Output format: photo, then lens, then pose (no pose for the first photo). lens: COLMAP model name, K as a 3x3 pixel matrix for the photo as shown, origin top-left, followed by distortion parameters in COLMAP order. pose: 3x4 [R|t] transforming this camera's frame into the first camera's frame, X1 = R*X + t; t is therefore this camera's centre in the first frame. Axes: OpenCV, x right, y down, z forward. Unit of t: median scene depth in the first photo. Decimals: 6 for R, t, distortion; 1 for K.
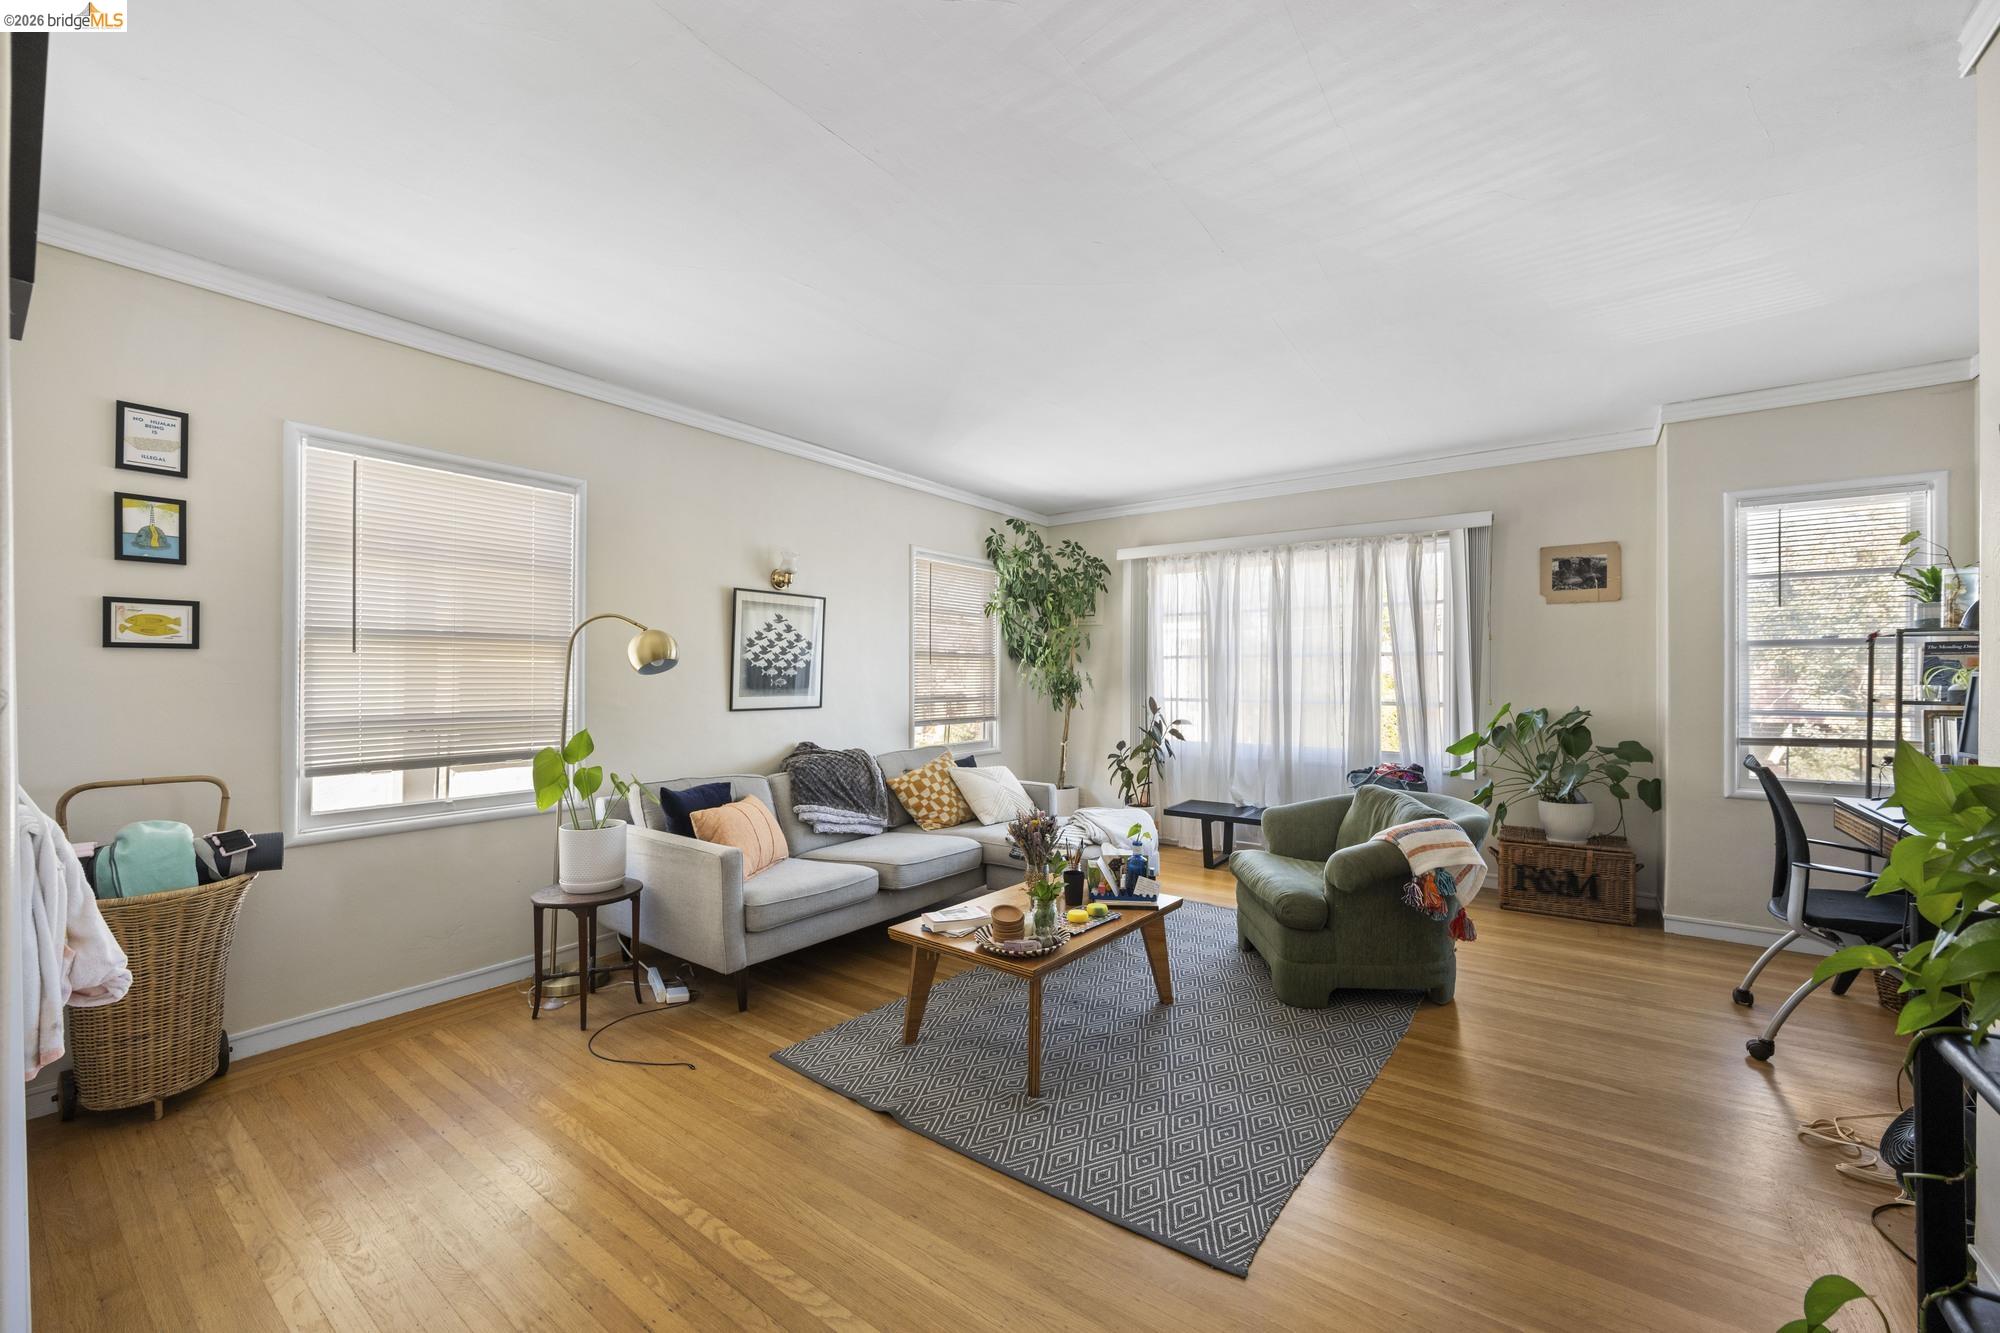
lens RADIAL K [[788.9, 0, 999.9], [0, 788.9, 675.3], [0, 0, 1]] dist [-0.000068, -0.000190]
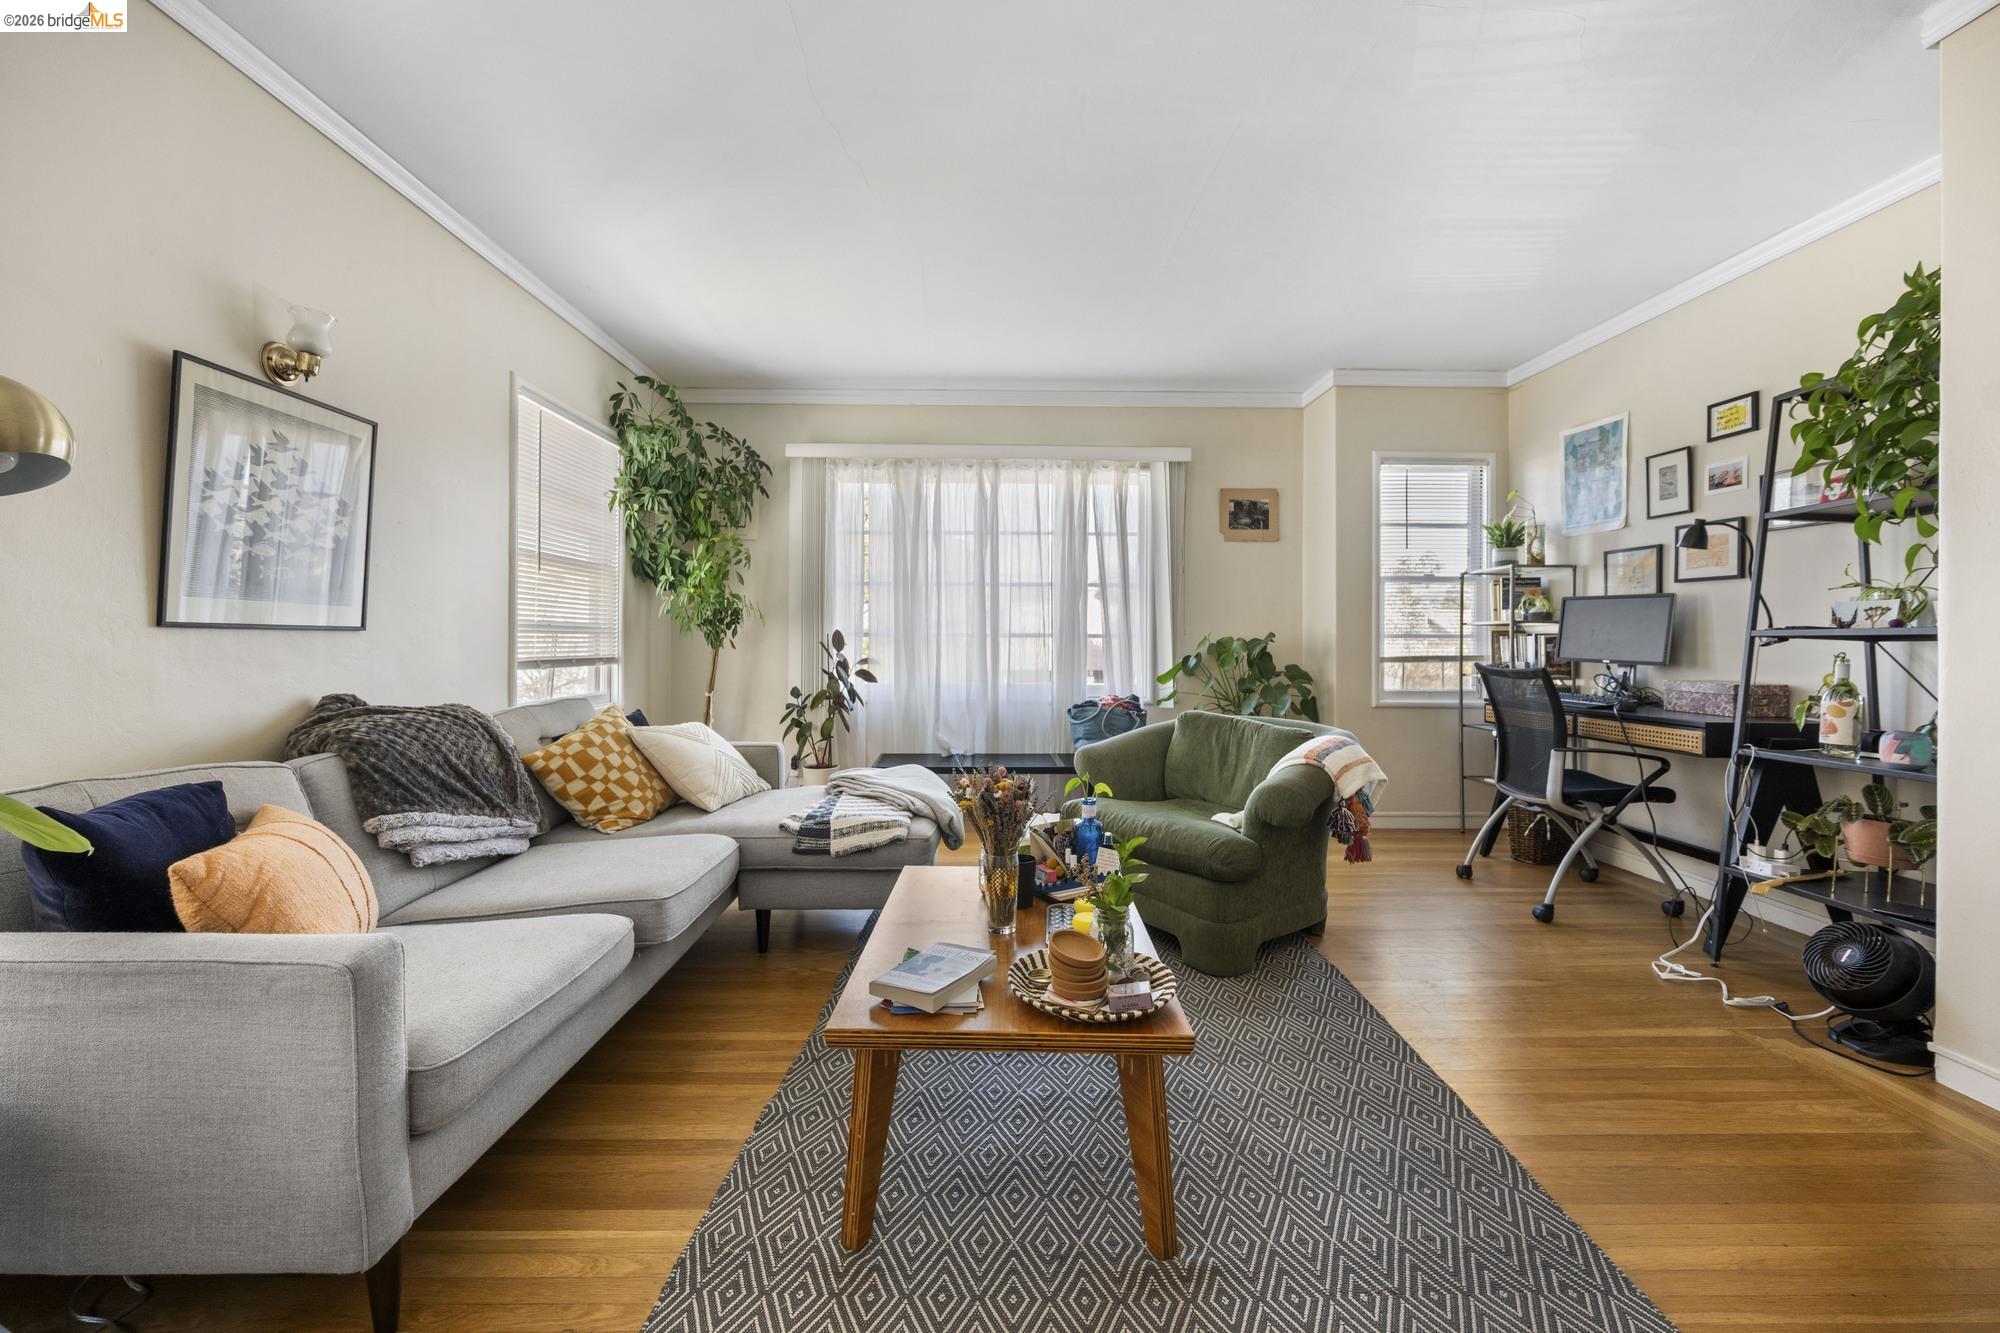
lens RADIAL K [[797.7, 0, 1003.4], [0, 797.7, 635.5], [0, 0, 1]] dist [0.000084, -0.000078]
pose [[0.795044, 0.006151, 0.606521, -0.229670], [-0.004577, 0.999981, -0.004141, 0.048992], [-0.606535, 0.000516, 0.795057, 0.344762]]
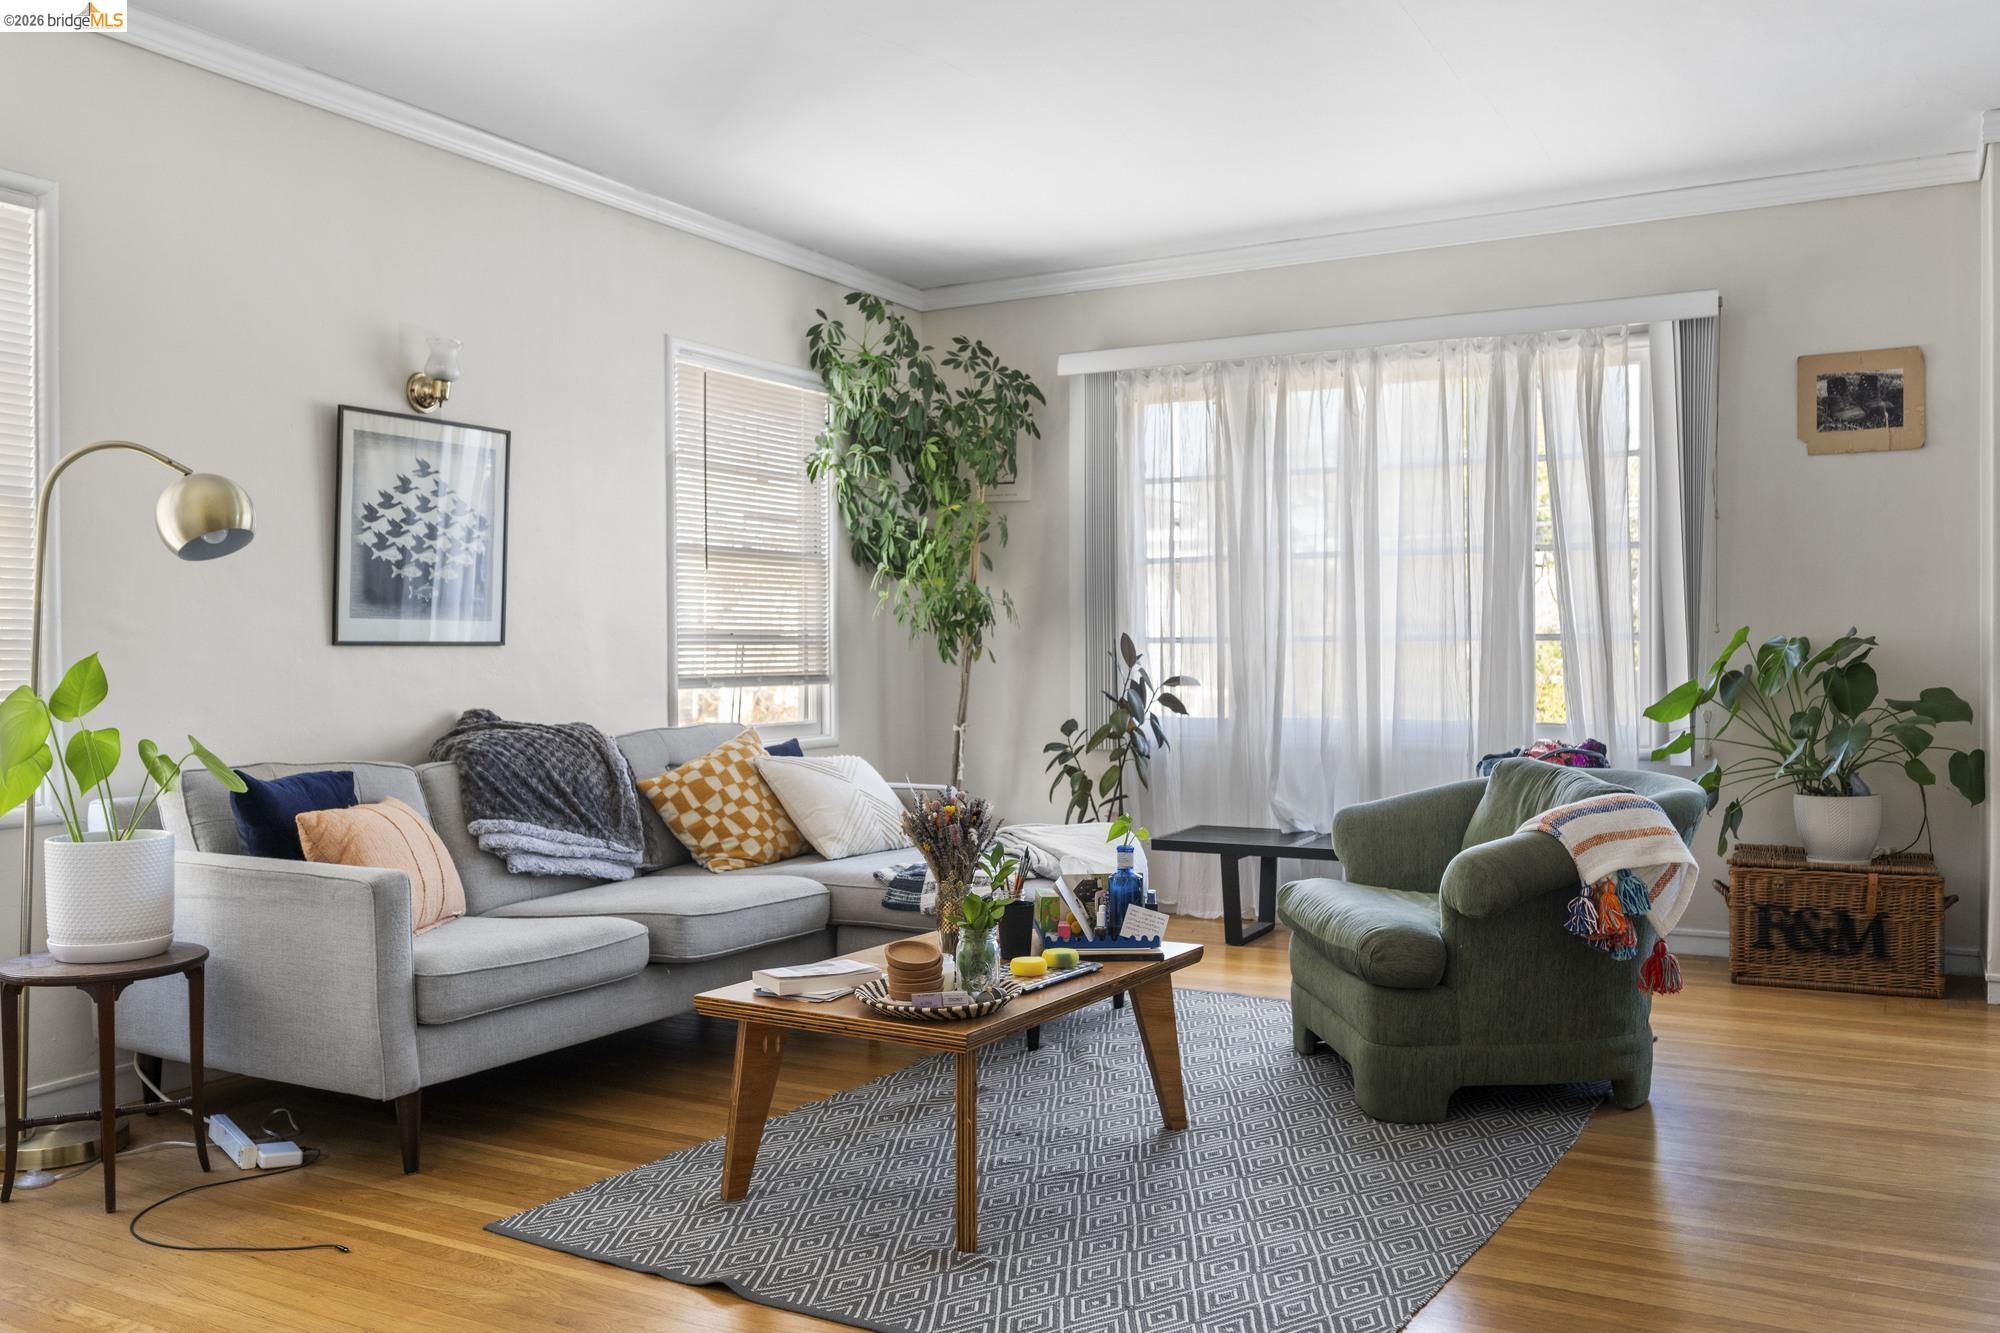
lens RADIAL K [[1640.9, 0, 1000.0], [0, 1640.9, 666.5], [0, 0, 1]] dist [-0.004729, 0.004216]
pose [[0.991340, -0.008724, 0.131030, -0.049807], [0.007061, 0.999889, 0.013150, 0.047250], [-0.131130, -0.012111, 0.991291, -0.114247]]
